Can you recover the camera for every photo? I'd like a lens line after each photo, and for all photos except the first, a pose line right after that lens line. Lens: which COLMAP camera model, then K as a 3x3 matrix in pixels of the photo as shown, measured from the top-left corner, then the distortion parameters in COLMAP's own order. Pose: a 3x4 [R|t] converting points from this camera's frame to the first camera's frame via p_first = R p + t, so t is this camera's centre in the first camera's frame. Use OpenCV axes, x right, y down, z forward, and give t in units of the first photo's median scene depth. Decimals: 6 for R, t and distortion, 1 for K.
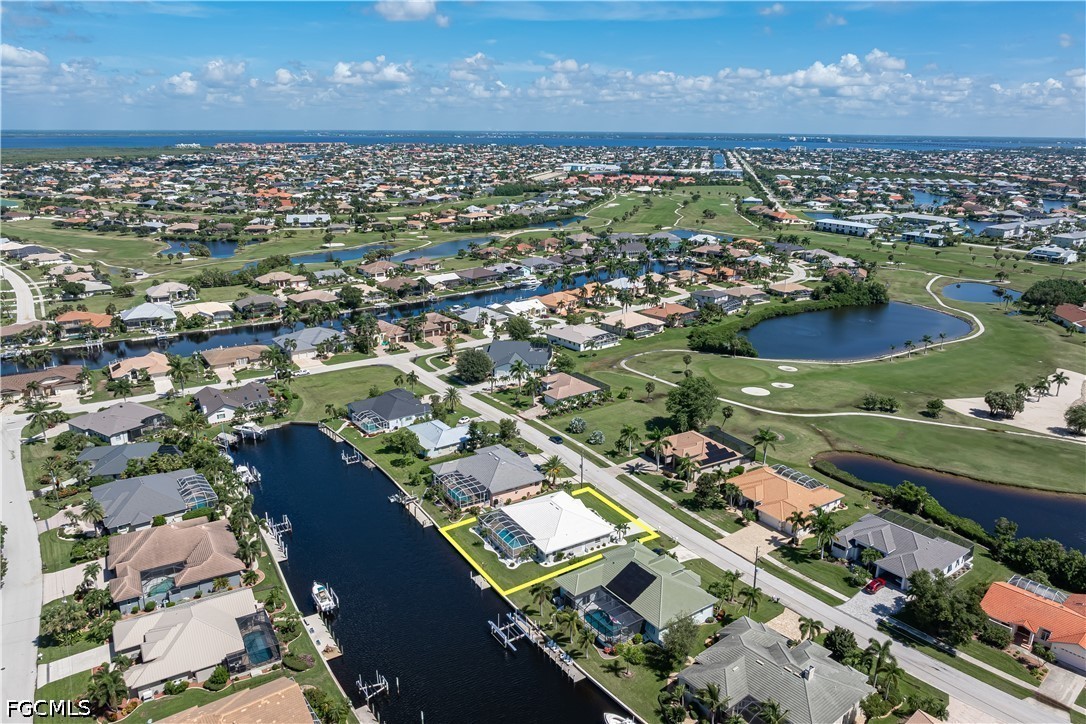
lens RADIAL K [[757.1, 0, 543.0], [0, 757.1, 362.0], [0, 0, 1]] dist [-0.003270, -0.003375]
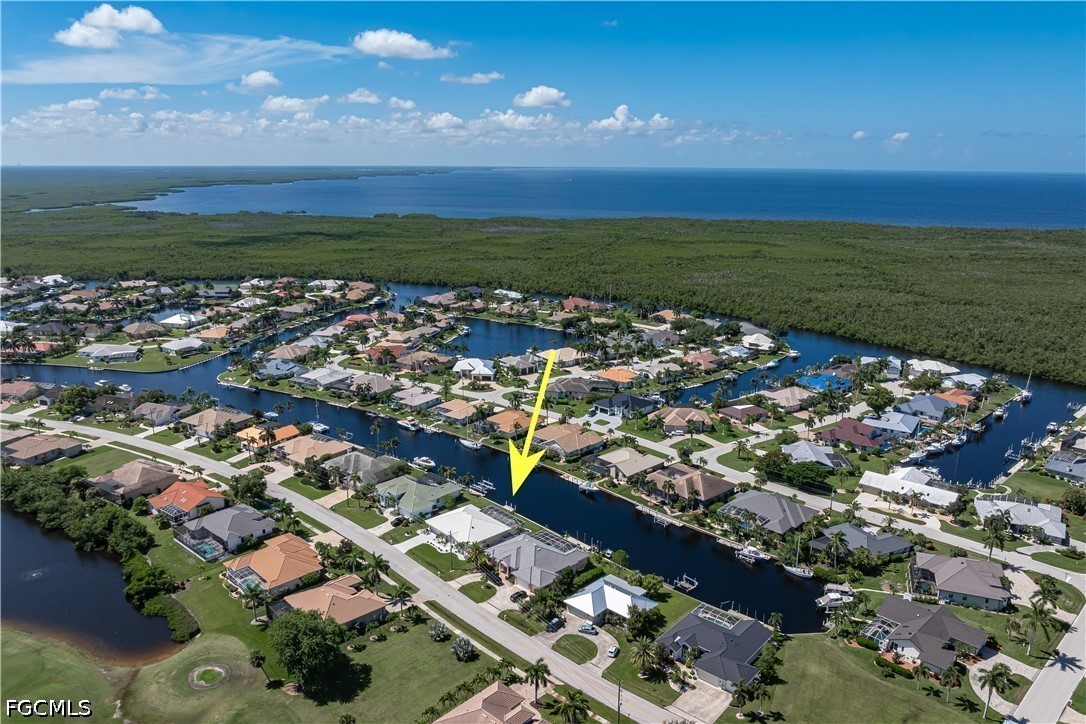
lens RADIAL K [[771.8, 0, 543.0], [0, 771.8, 362.0], [0, 0, 1]] dist [-0.033785, 0.006496]
pose [[-0.981862, 0.037814, -0.185790, 0.109740], [-0.065817, 0.850994, 0.521035, -0.628730], [0.177808, 0.523812, -0.833070, 1.662087]]
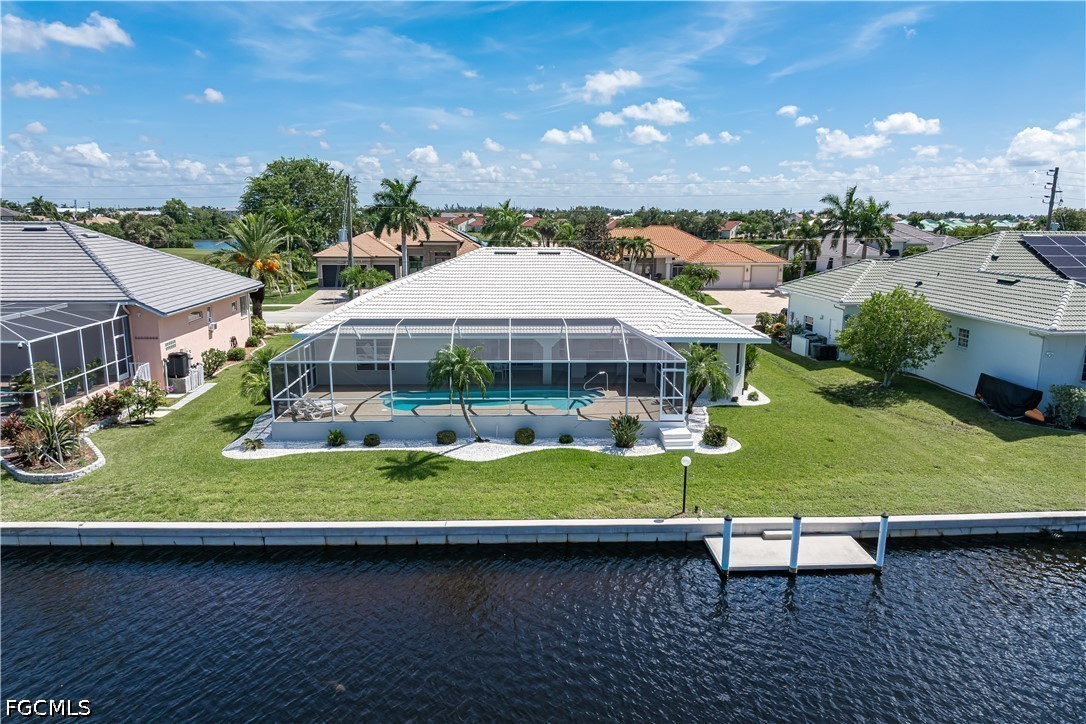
lens RADIAL K [[771.8, 0, 543.0], [0, 771.8, 362.0], [0, 0, 1]] dist [-0.033785, 0.006496]
pose [[0.478462, -0.166128, 0.862250, -0.171496], [0.249004, 0.967303, 0.048197, 0.175940], [-0.842064, 0.191643, 0.504184, 0.716665]]
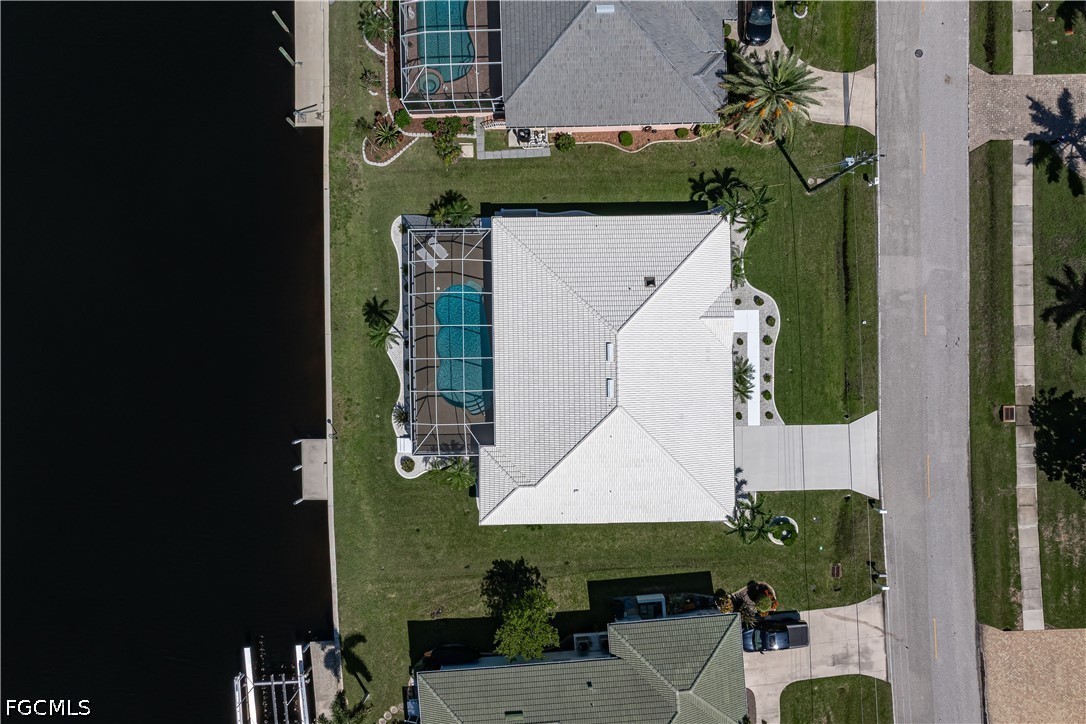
lens RADIAL K [[757.1, 0, 543.0], [0, 757.1, 362.0], [0, 0, 1]] dist [-0.003270, -0.003375]
pose [[0.866008, 0.499913, 0.010810, -0.010139], [-0.154874, 0.247611, 0.956401, -0.078444], [0.475441, -0.829925, 0.291856, 0.739540]]
